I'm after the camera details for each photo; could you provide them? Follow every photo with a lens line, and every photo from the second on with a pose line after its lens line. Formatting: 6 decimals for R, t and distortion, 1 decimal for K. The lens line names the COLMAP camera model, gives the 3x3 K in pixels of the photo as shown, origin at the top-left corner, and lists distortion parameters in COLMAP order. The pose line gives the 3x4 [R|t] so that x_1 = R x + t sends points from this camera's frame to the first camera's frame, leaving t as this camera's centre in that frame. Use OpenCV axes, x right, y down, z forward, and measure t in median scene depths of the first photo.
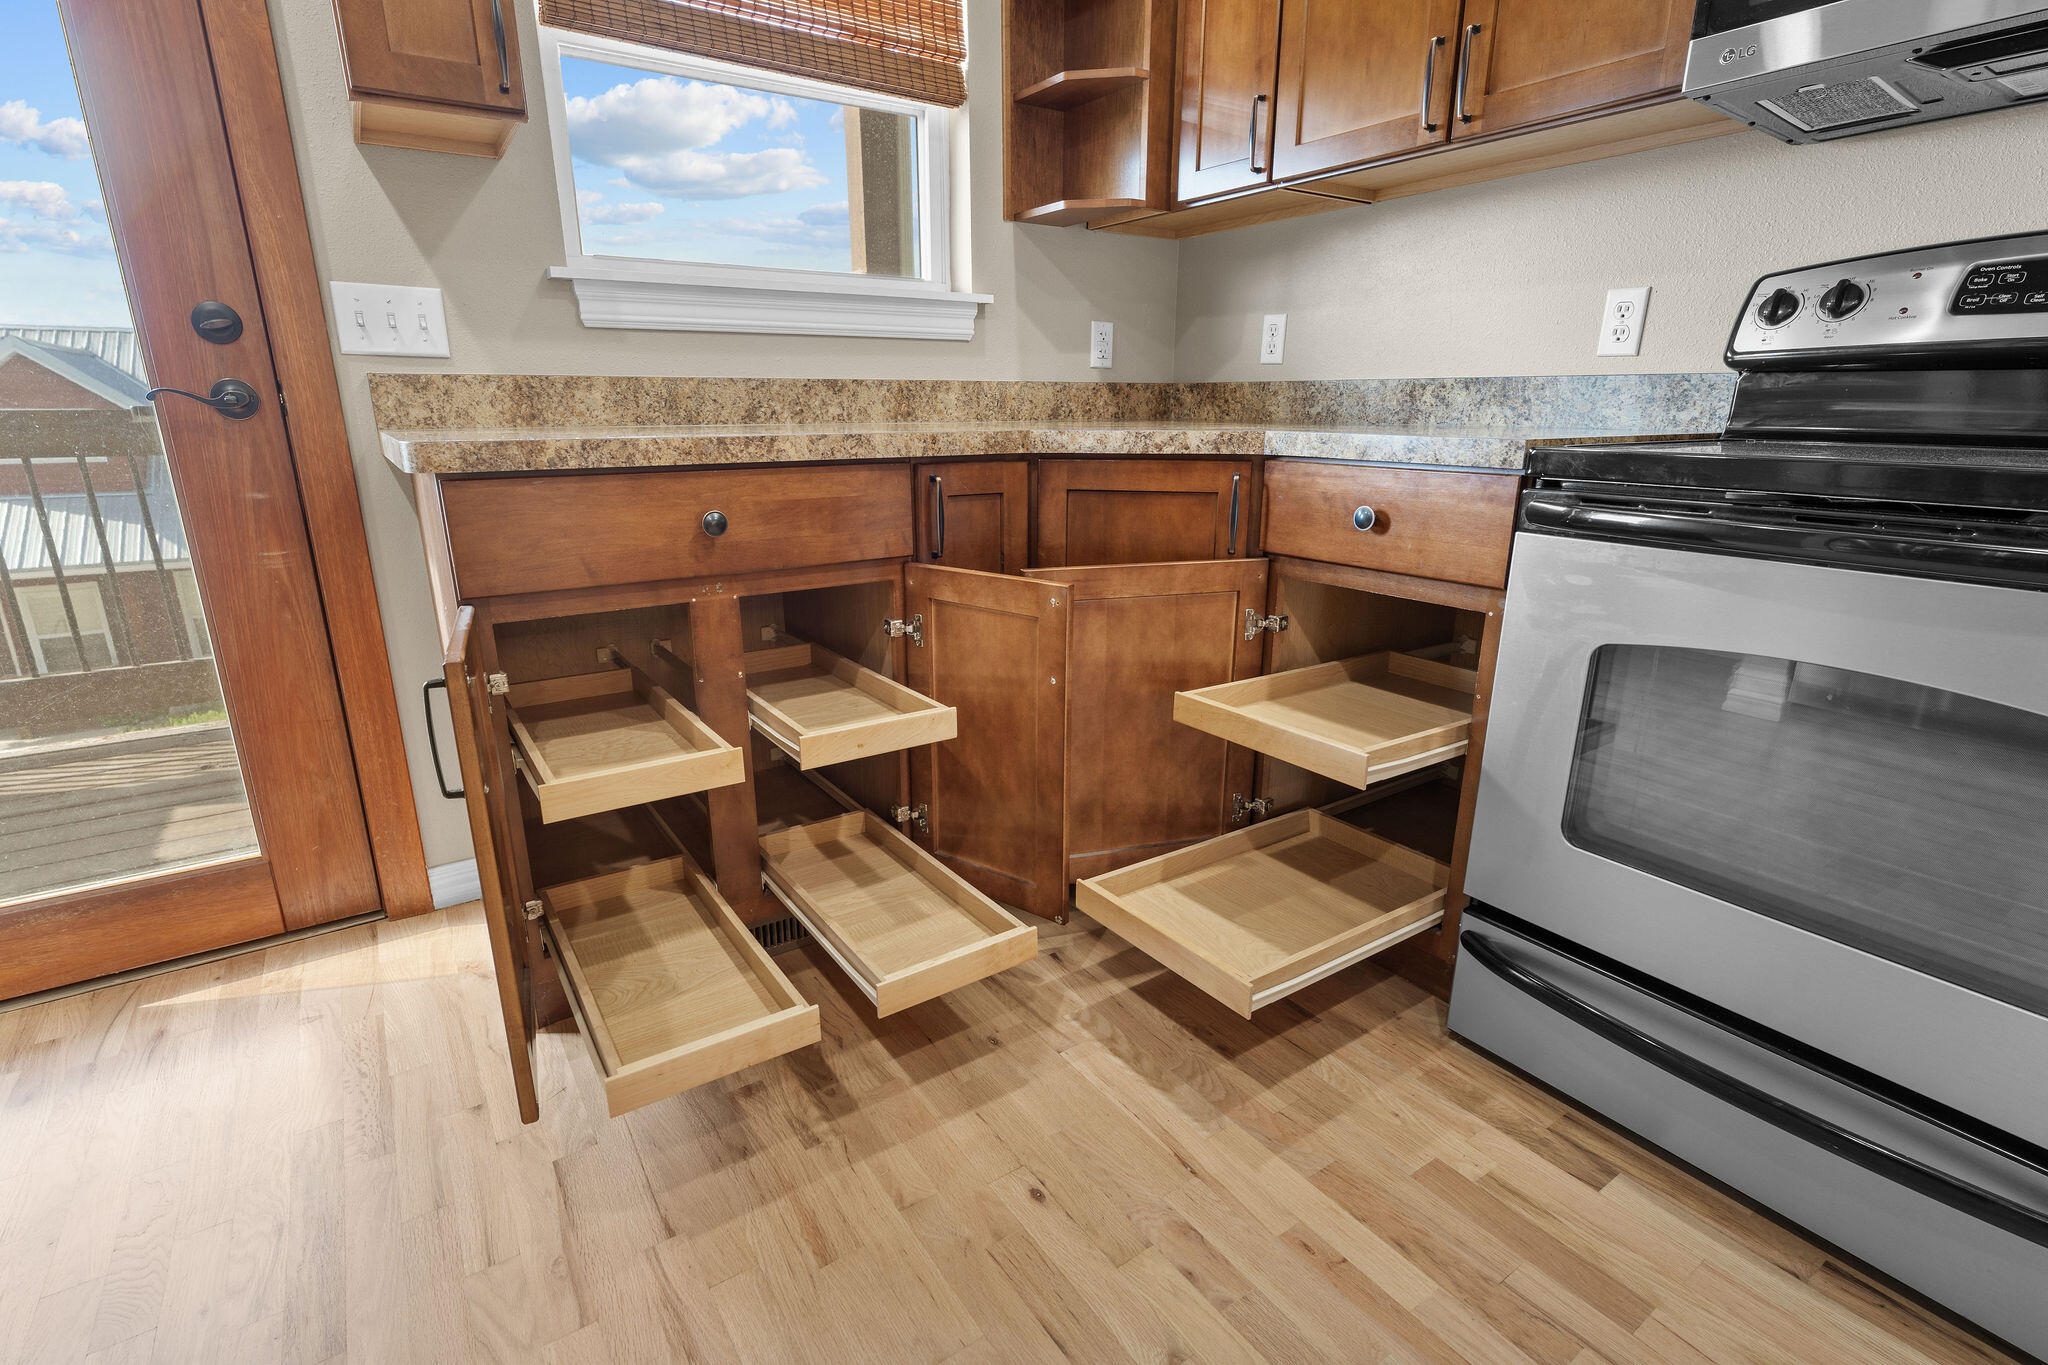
lens RADIAL K [[971.8, 0, 1018.3], [0, 971.8, 681.8], [0, 0, 1]] dist [0.002026, -0.000610]
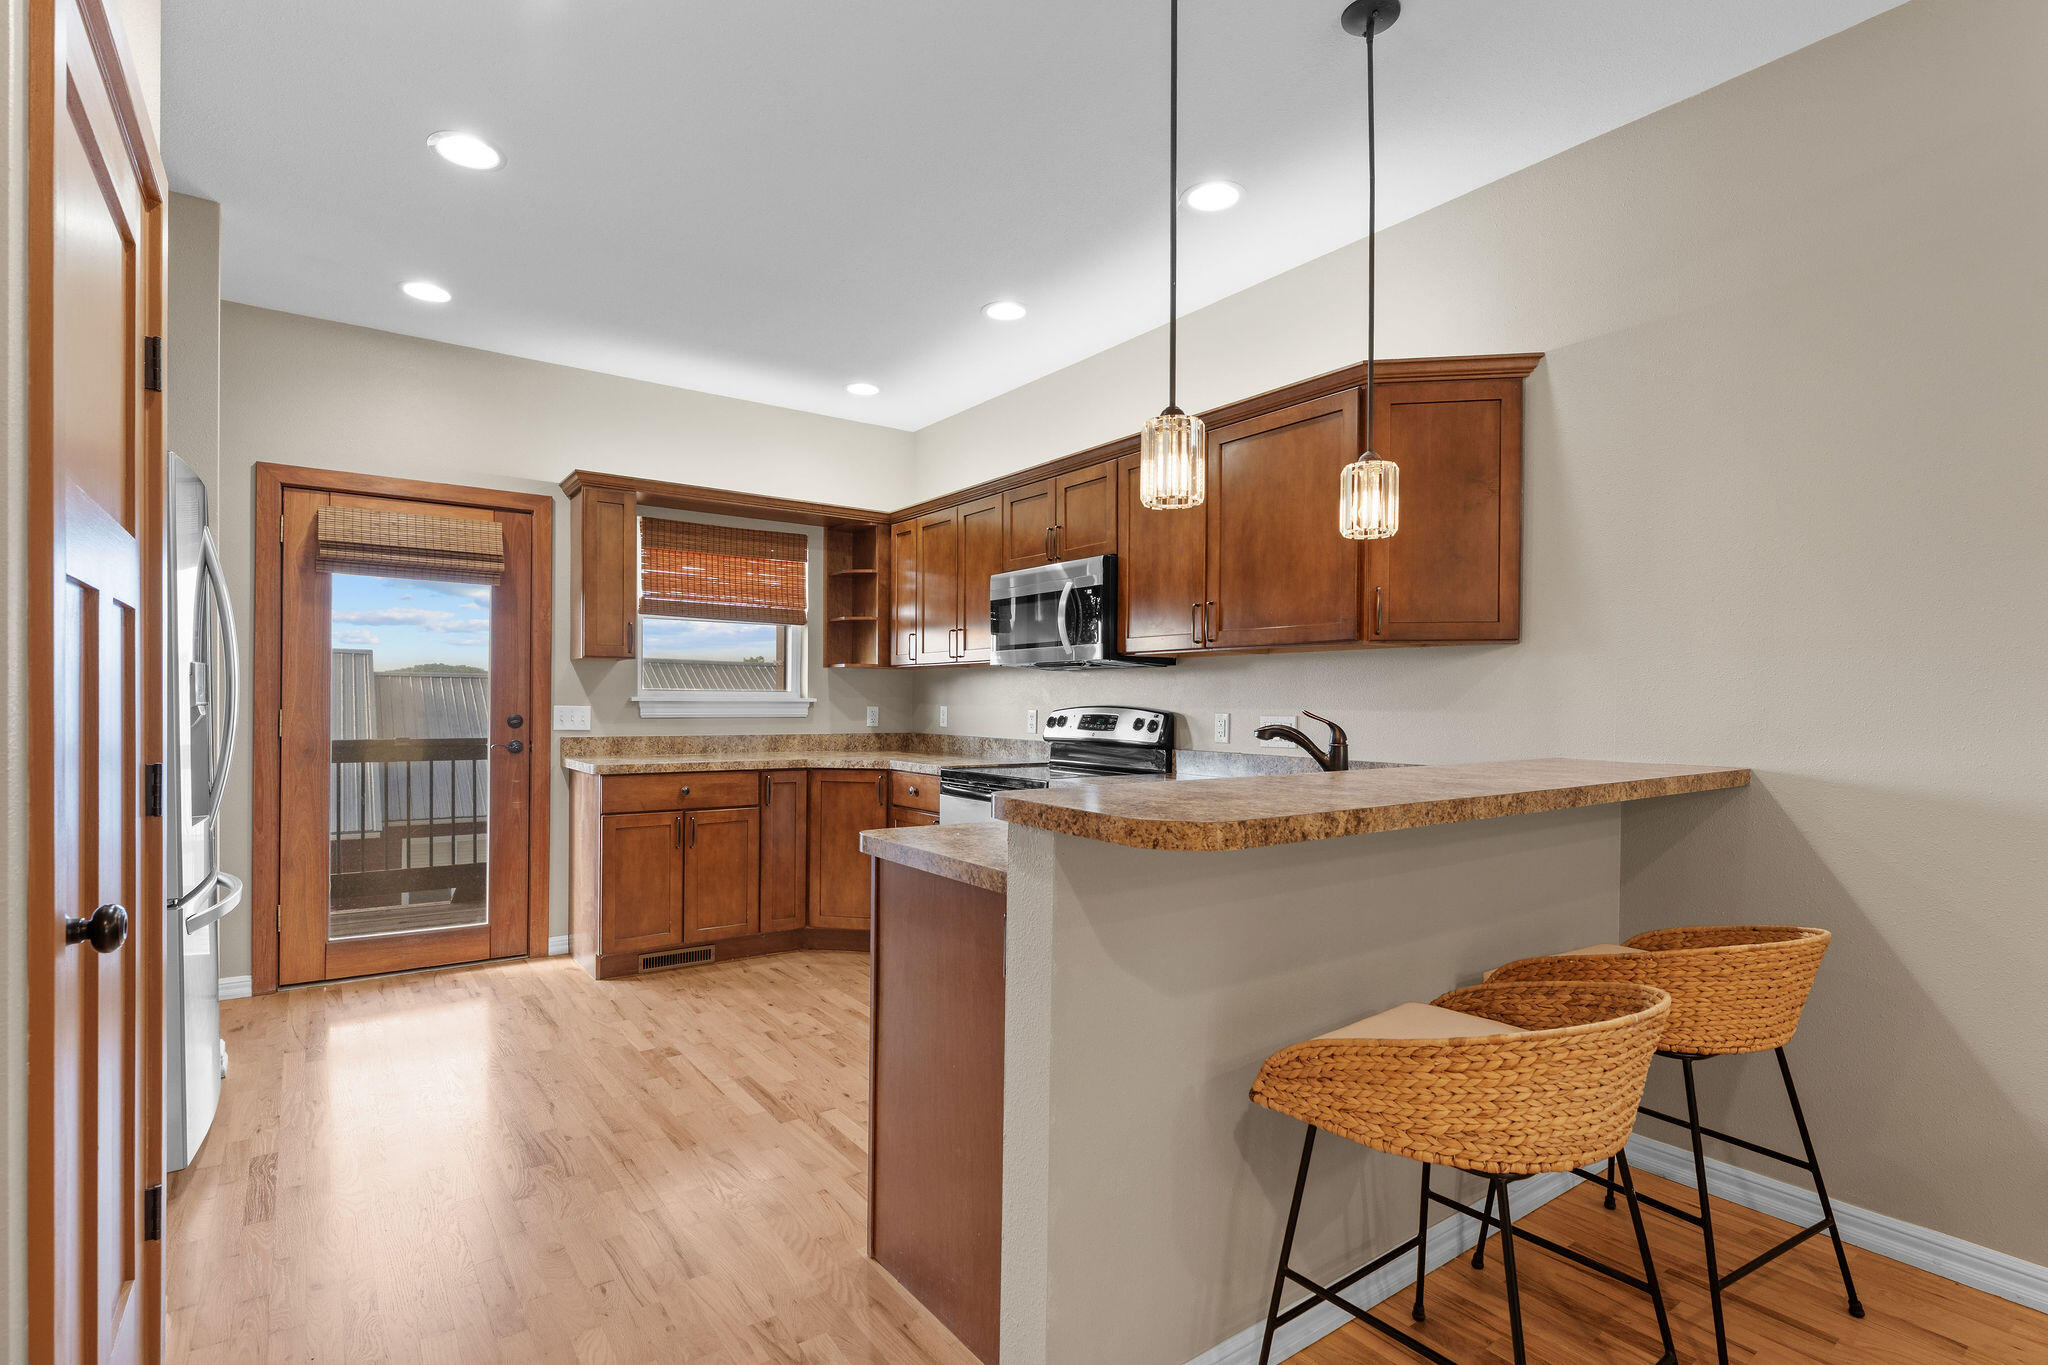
lens RADIAL K [[971.8, 0, 1017.4], [0, 971.8, 701.5], [0, 0, 1]] dist [0.002026, -0.000610]
pose [[0.999577, 0.008390, 0.027858, 0.484816], [-0.000283, 0.960275, -0.279054, 0.316878], [-0.029092, 0.278928, 0.959871, -1.539154]]
